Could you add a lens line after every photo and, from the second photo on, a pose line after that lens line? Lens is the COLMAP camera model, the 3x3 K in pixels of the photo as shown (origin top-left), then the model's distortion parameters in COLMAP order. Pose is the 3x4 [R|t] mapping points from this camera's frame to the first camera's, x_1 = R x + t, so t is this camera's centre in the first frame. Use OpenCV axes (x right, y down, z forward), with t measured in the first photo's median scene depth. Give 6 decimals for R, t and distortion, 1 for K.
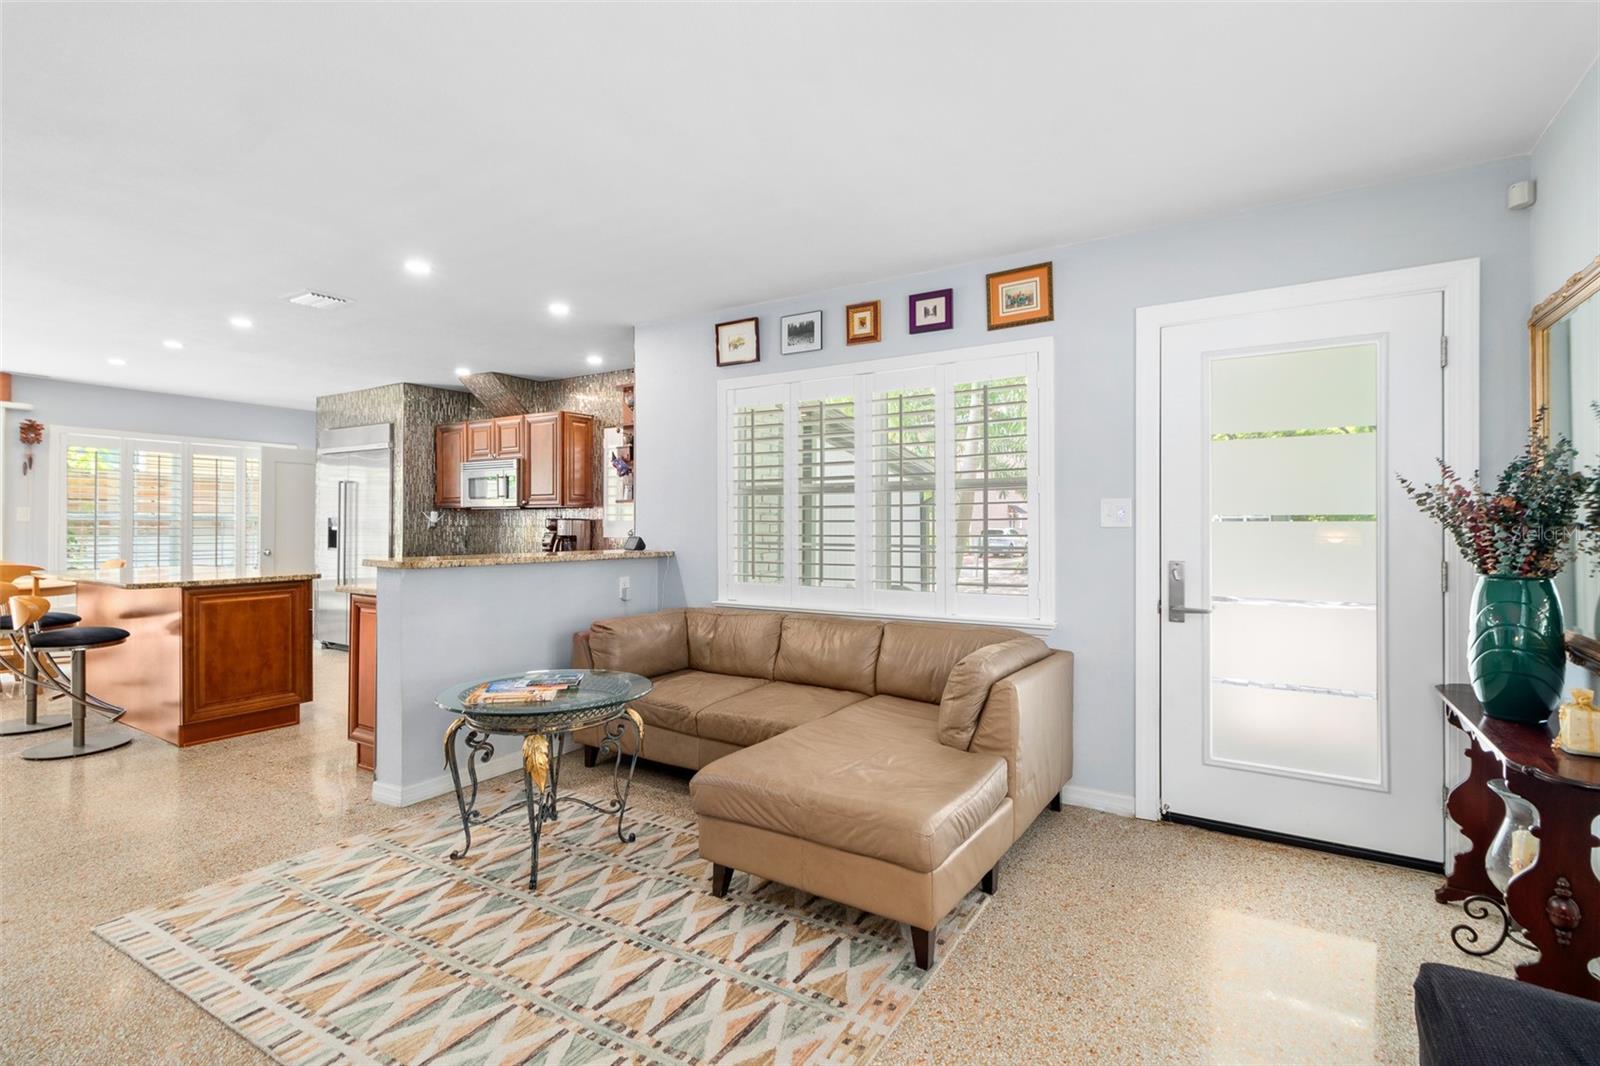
lens RADIAL K [[734.9, 0, 803.4], [0, 734.9, 520.5], [0, 0, 1]] dist [0.004381, 0.000399]
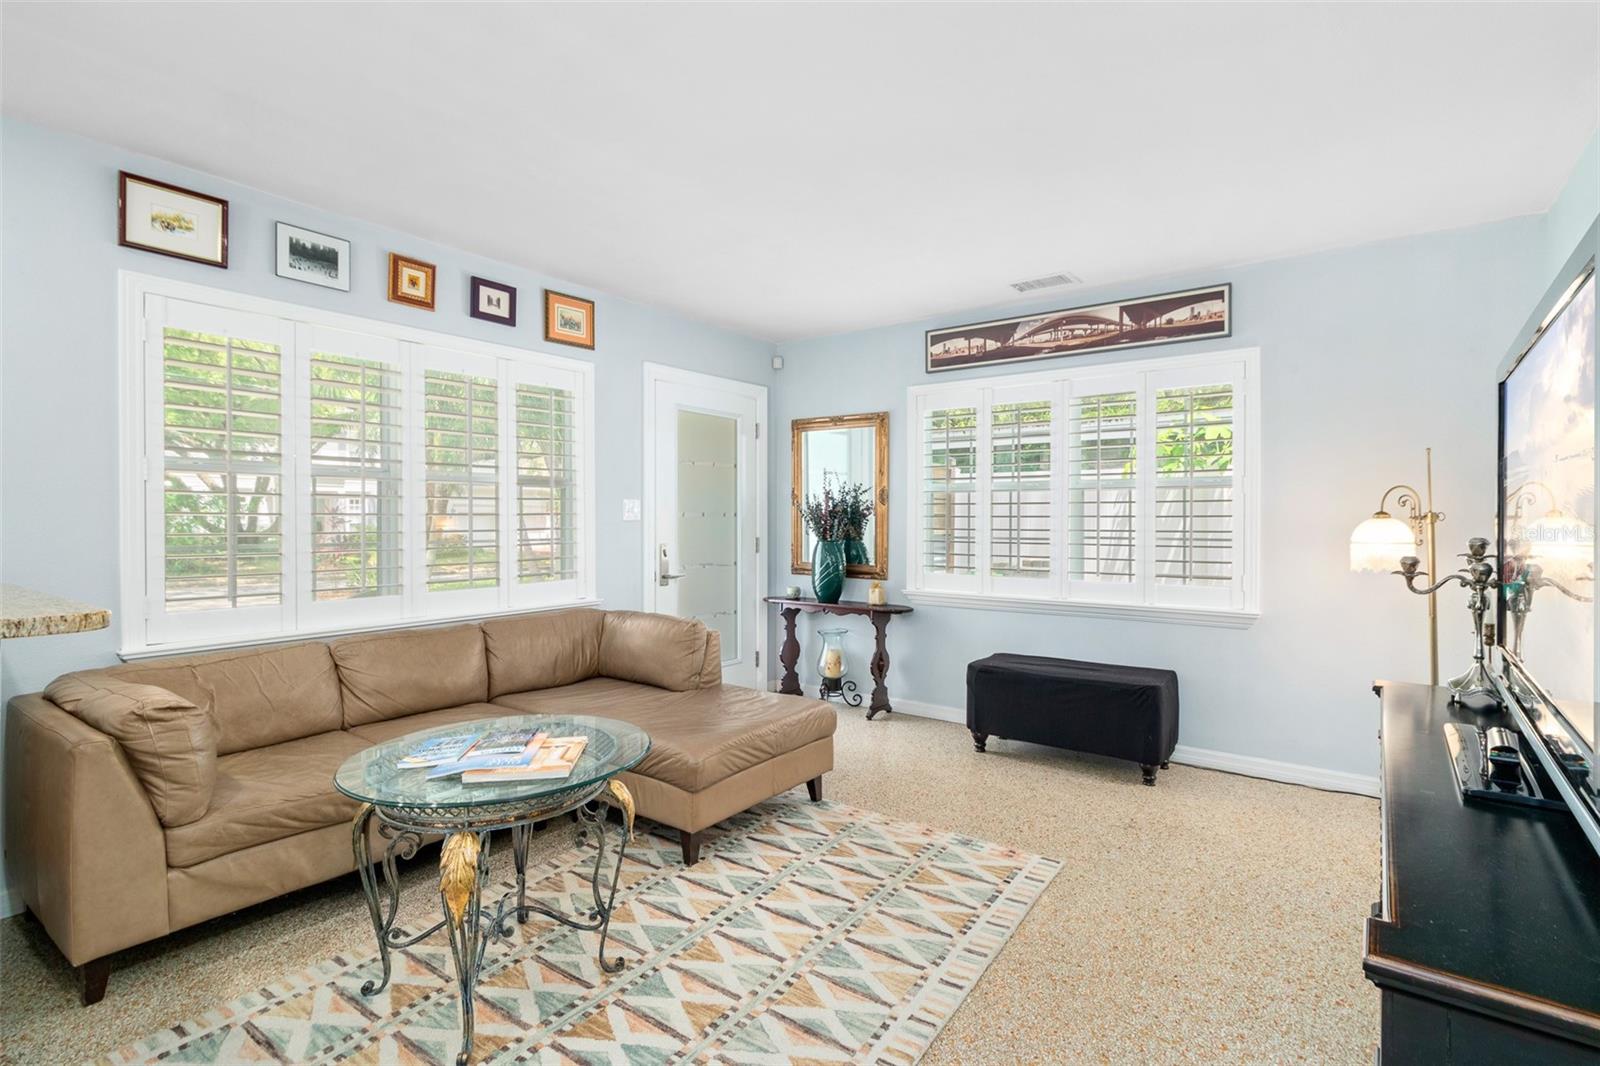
lens RADIAL K [[765.9, 0, 806.3], [0, 765.9, 525.3], [0, 0, 1]] dist [0.000221, 0.000011]
pose [[0.075541, -0.008549, 0.997106, -1.204007], [-0.002790, 0.999958, 0.008784, 0.005914], [-0.997139, -0.003445, 0.075514, 0.745533]]
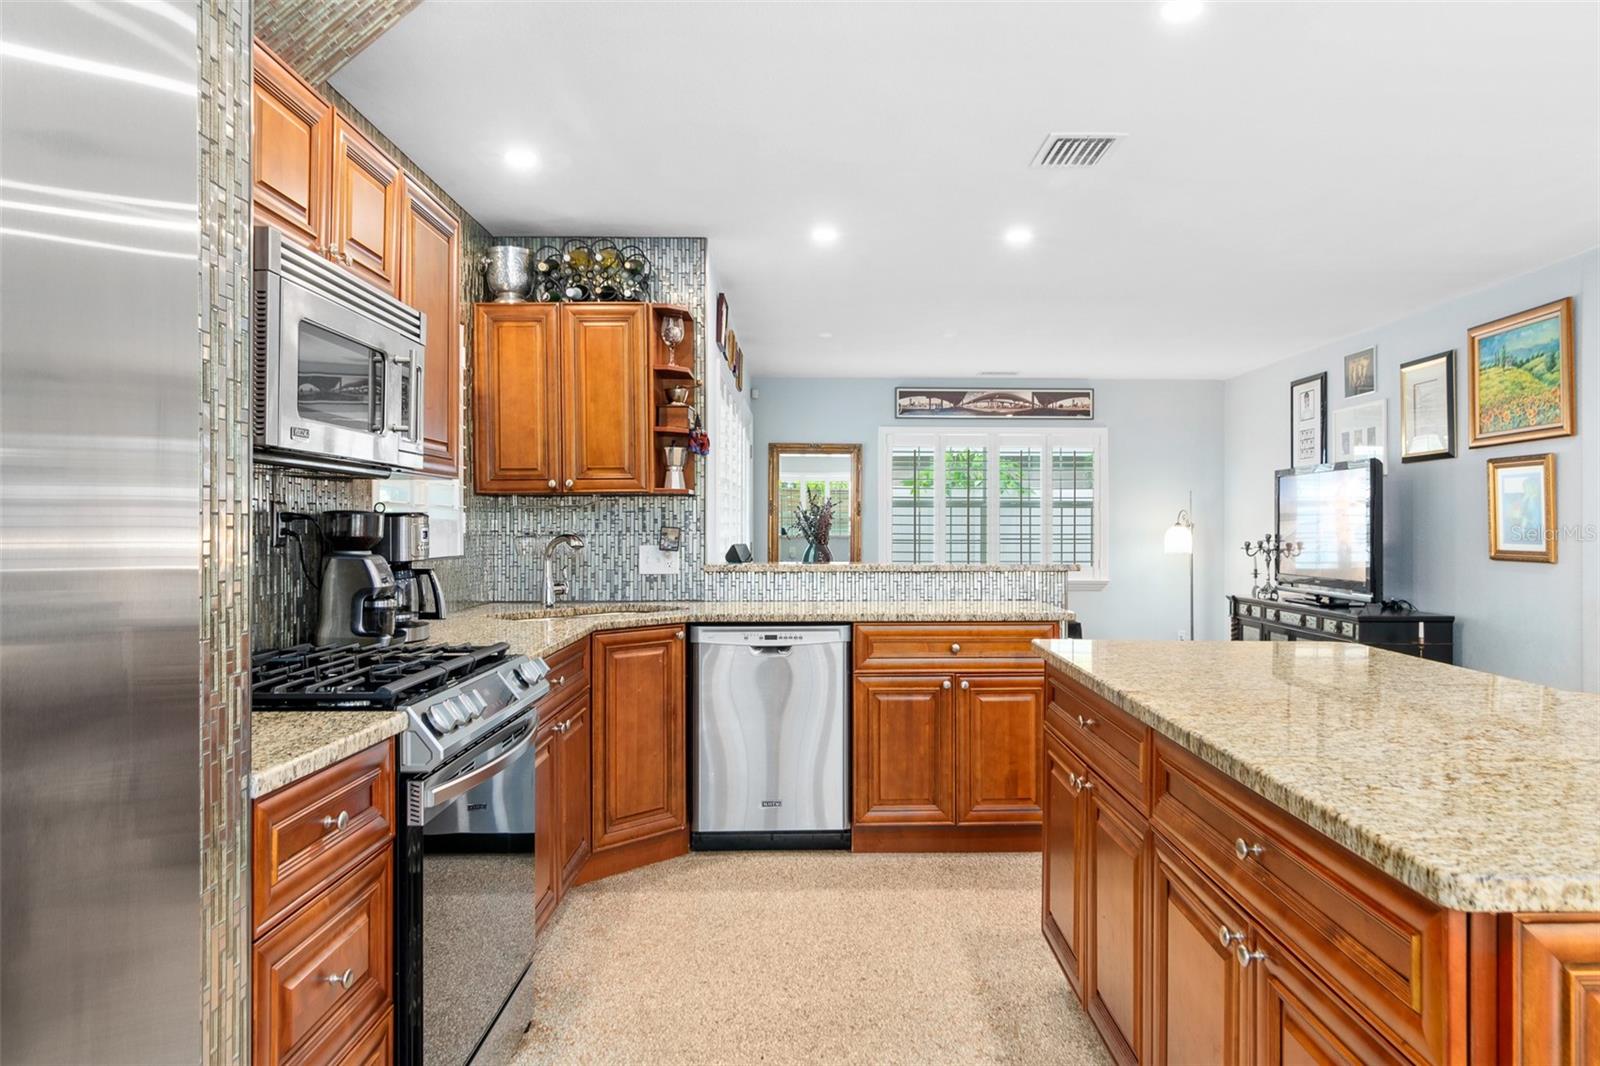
lens RADIAL K [[1053.6, 0, 805.1], [0, 1053.6, 526.2], [0, 0, 1]] dist [-0.003838, -0.000197]
pose [[-0.549293, 0.000575, 0.835630, -2.136452], [-0.001270, 0.999998, -0.001522, 0.011256], [-0.835629, -0.001897, -0.549291, 2.950337]]
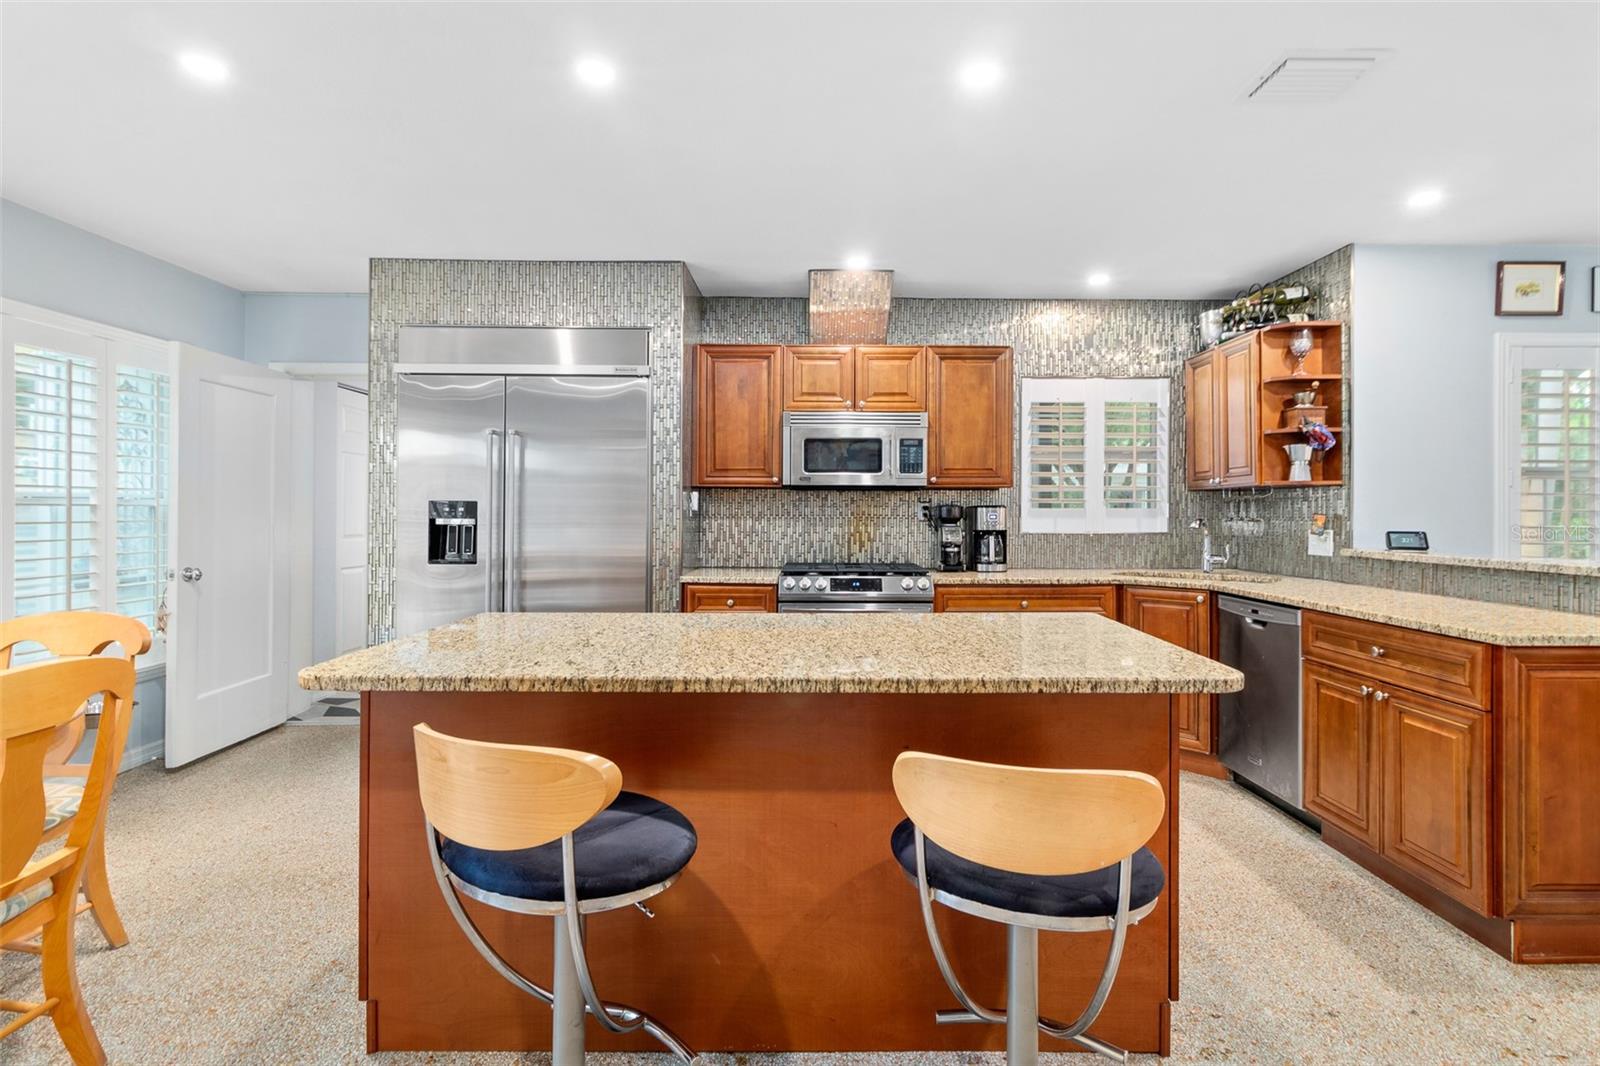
lens RADIAL K [[734.9, 0, 802.8], [0, 734.9, 519.7], [0, 0, 1]] dist [0.004381, 0.000399]
pose [[0.850400, -0.004098, 0.526121, -2.087619], [-0.002350, 0.999930, 0.011586, 0.006747], [-0.526131, -0.011089, 0.850331, 1.273119]]
